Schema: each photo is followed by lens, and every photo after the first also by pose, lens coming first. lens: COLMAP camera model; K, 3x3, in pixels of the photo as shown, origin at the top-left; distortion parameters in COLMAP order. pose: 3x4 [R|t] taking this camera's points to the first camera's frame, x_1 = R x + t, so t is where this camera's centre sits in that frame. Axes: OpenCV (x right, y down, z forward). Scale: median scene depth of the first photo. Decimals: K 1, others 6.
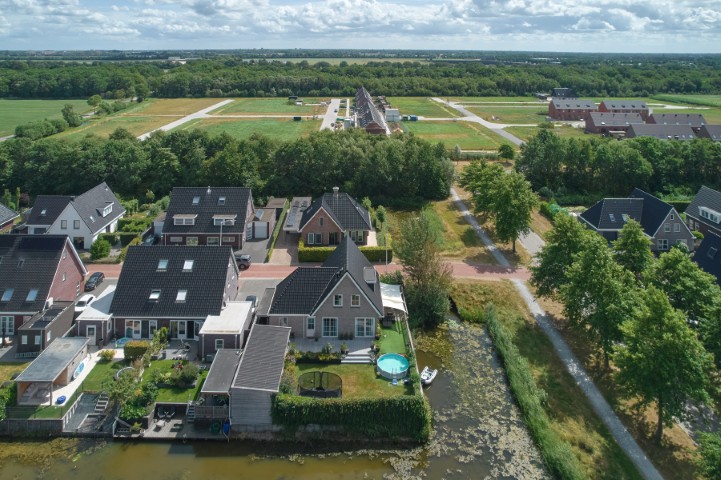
lens RADIAL K [[470.6, 0, 350.1], [0, 470.6, 240.4], [0, 0, 1]] dist [-0.049687, 0.044595]
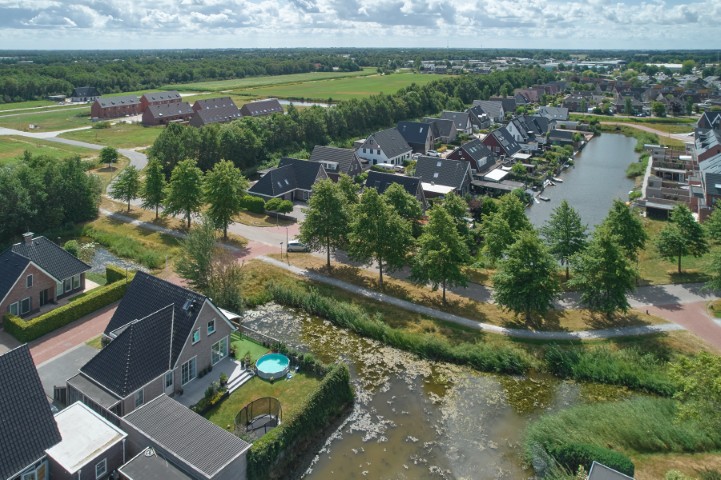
lens RADIAL K [[470.6, 0, 350.1], [0, 470.6, 240.4], [0, 0, 1]] dist [-0.049687, 0.044595]
pose [[0.549268, -0.329024, 0.768146, -0.137711], [0.324699, 0.931027, 0.166614, -0.024891], [-0.769984, 0.157900, 0.618217, 0.063894]]
